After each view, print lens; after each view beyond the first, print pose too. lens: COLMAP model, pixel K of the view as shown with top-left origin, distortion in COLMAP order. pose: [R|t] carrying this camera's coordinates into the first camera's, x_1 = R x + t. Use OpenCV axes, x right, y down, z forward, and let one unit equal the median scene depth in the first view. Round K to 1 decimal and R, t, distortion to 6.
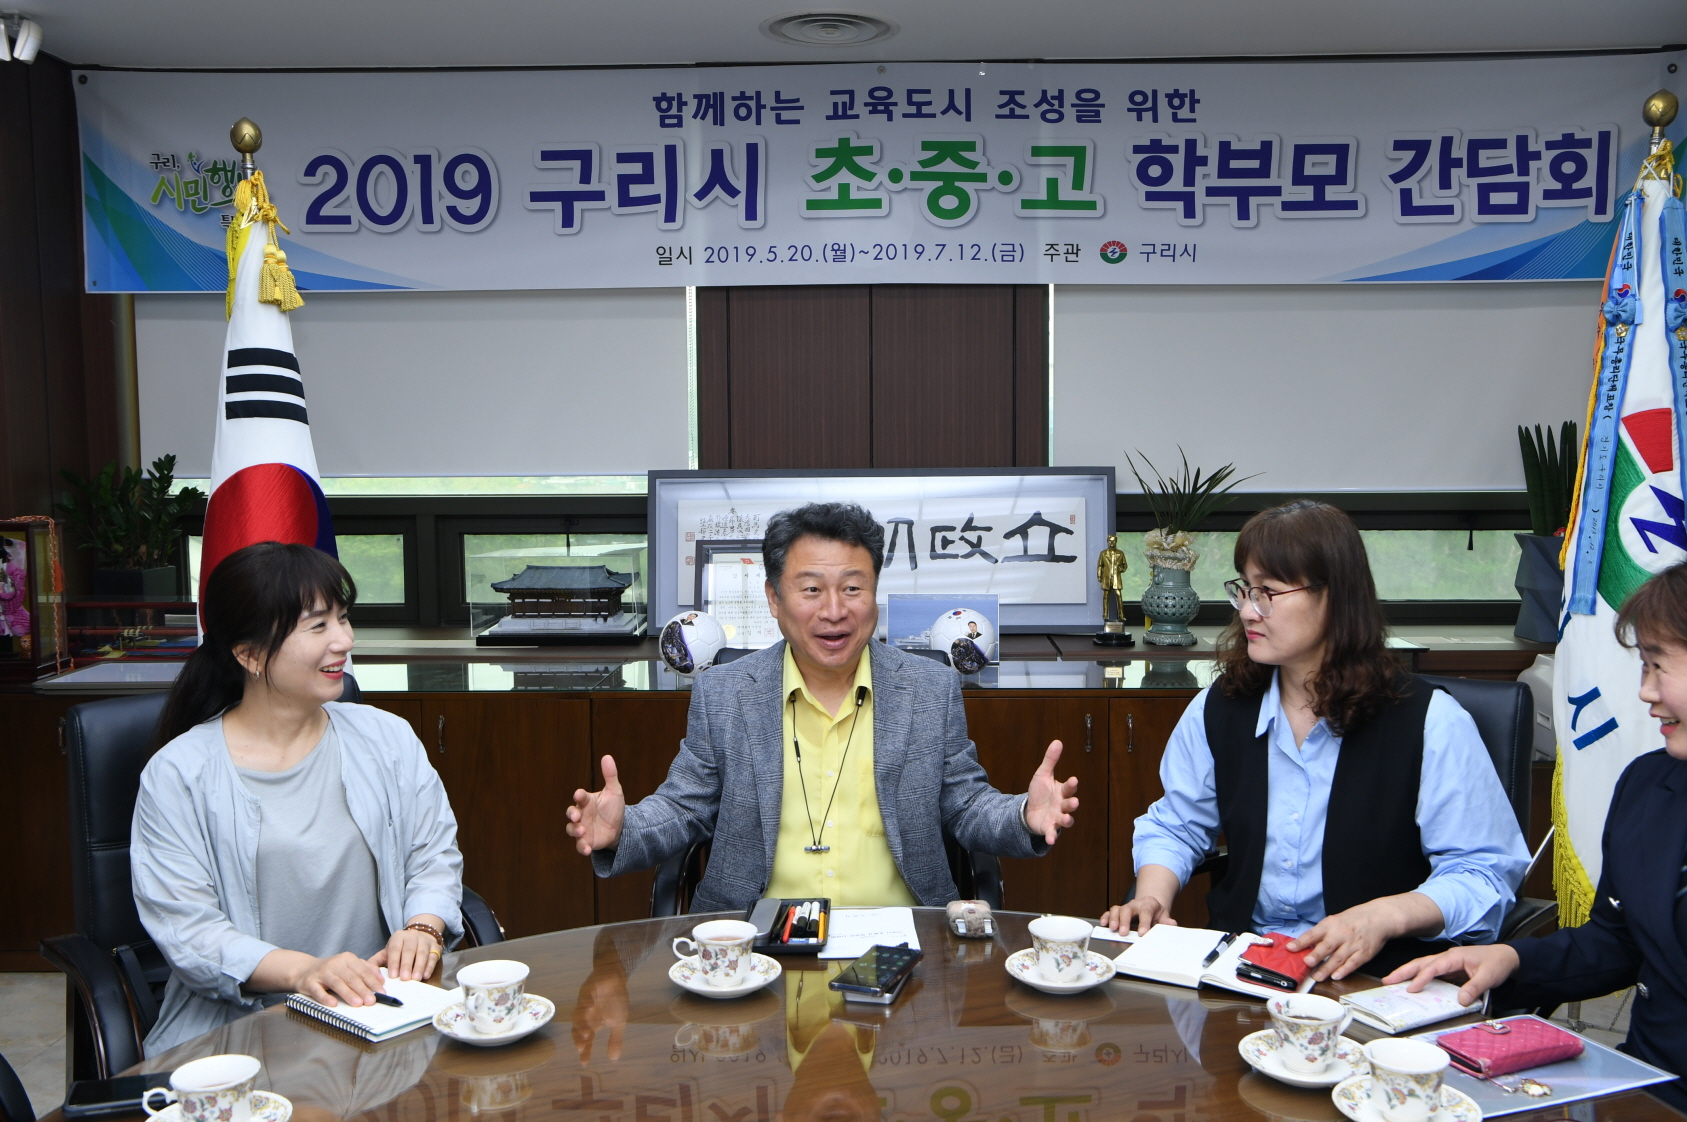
lens RADIAL K [[1632.8, 0, 843.5], [0, 1632.8, 561.0], [0, 0, 1]] dist [-0.017813, 0.010128]
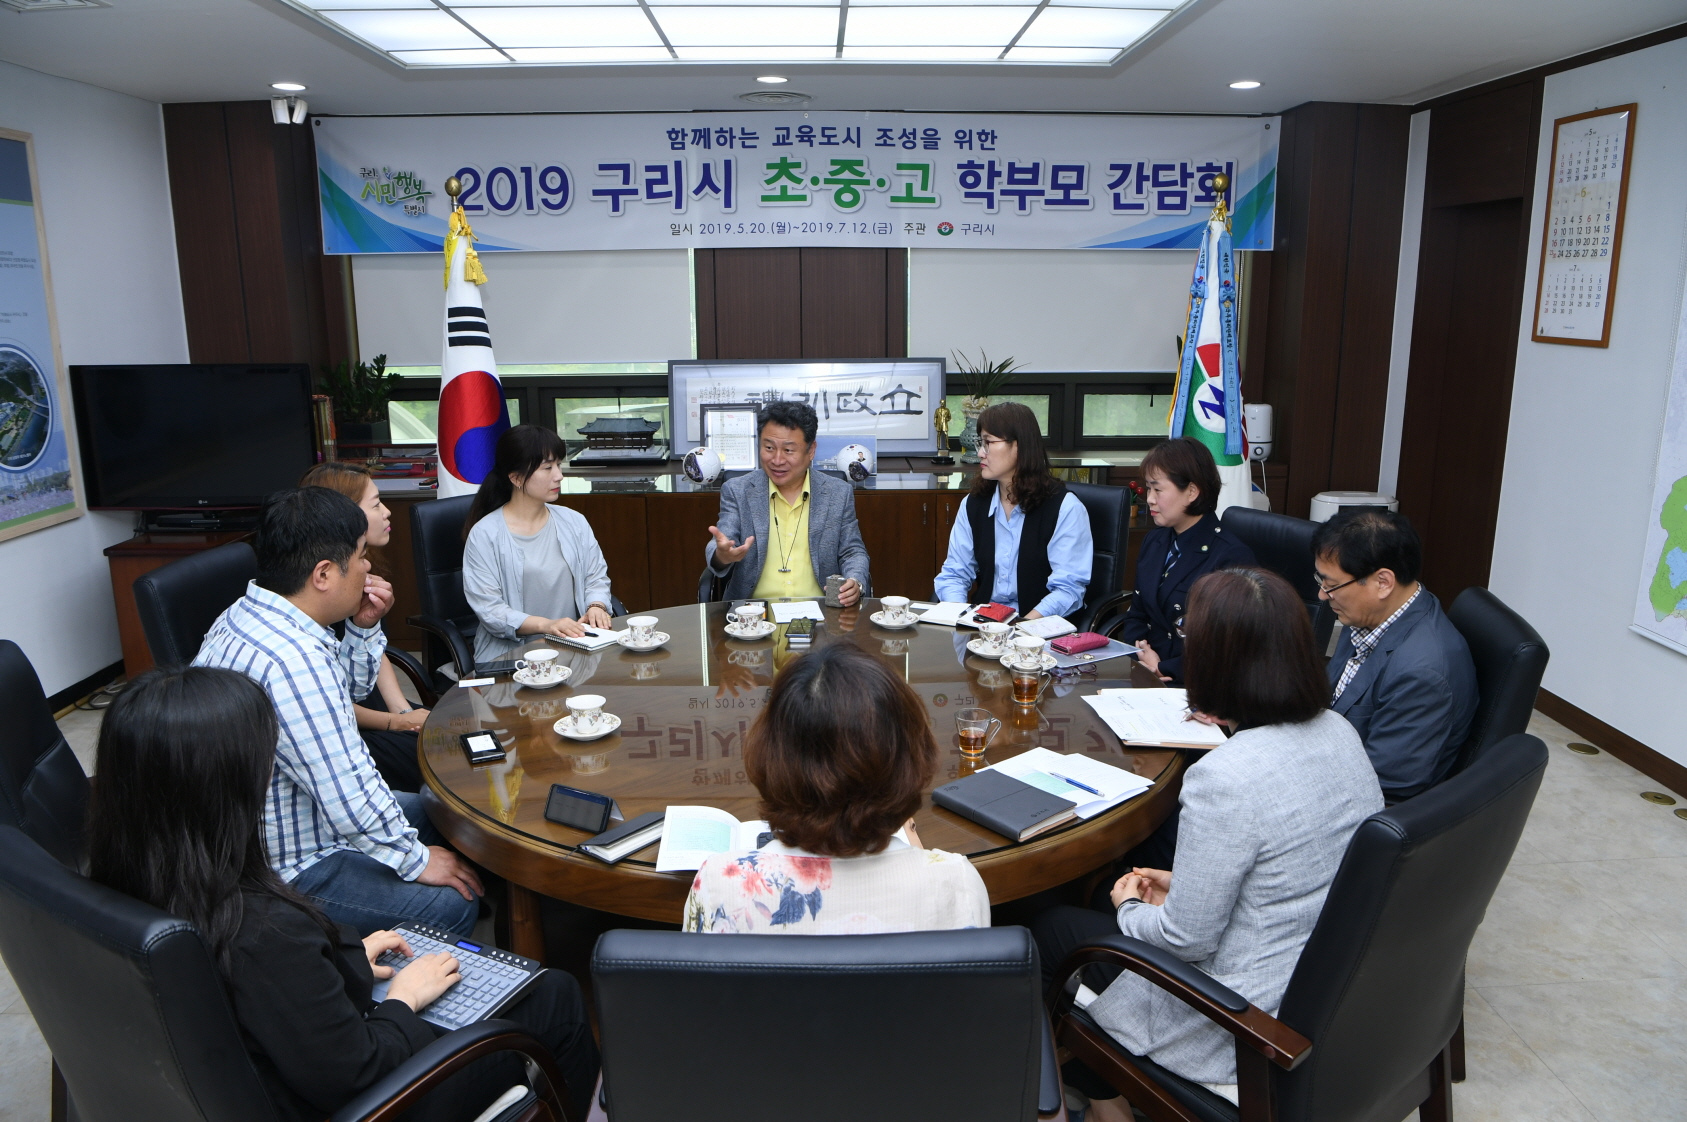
lens RADIAL K [[1210.3, 0, 843.5], [0, 1210.3, 561.0], [0, 0, 1]] dist [-0.056506, 0.009199]
pose [[0.998379, -0.011178, 0.055800, -0.011810], [0.003265, 0.990155, 0.139939, -0.025196], [-0.056815, -0.139530, 0.988587, -0.266702]]
